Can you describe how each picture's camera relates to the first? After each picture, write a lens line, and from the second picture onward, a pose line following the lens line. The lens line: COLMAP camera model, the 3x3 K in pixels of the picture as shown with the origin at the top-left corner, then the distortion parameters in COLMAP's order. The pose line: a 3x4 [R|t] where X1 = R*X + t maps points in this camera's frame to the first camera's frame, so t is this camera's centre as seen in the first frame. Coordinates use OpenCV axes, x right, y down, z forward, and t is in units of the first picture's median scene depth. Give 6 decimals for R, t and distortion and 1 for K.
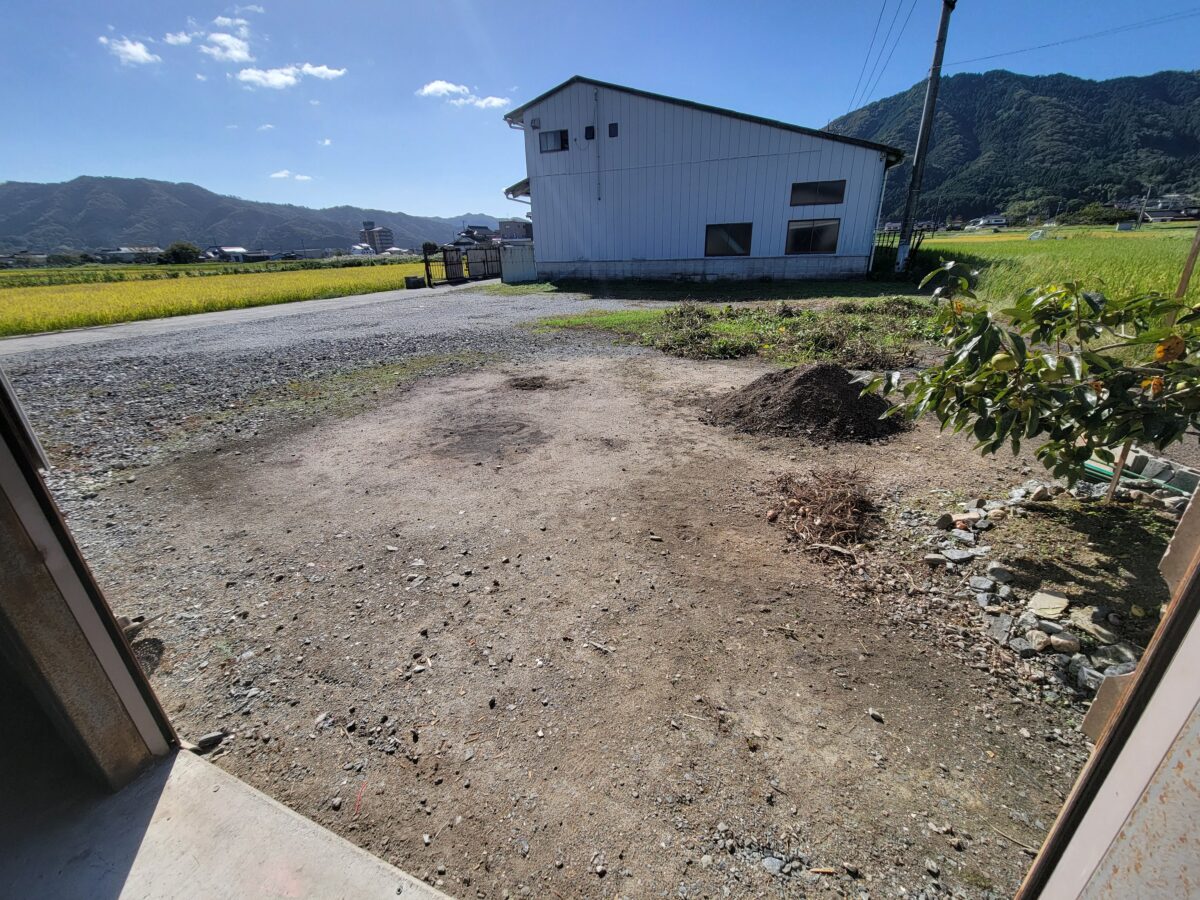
lens RADIAL K [[489.6, 0, 596.5], [0, 489.6, 451.7], [0, 0, 1]] dist [0.003891, -0.003359]
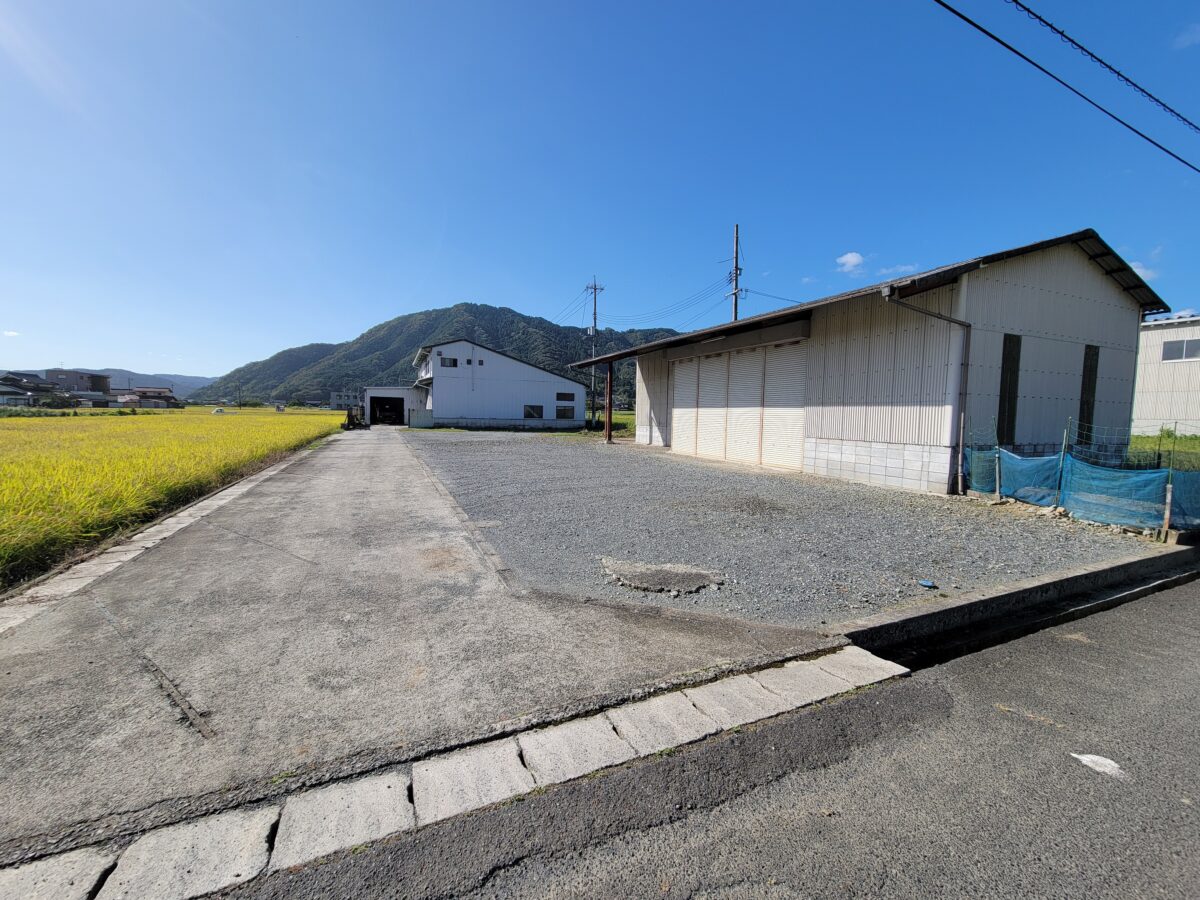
lens RADIAL K [[489.6, 0, 599.9], [0, 489.6, 448.5], [0, 0, 1]] dist [0.003891, -0.003359]
pose [[0.699267, -0.006537, 0.714831, -1.155161], [0.237271, 0.945394, -0.223459, 0.317299], [-0.674336, 0.325865, 0.662634, -0.676015]]
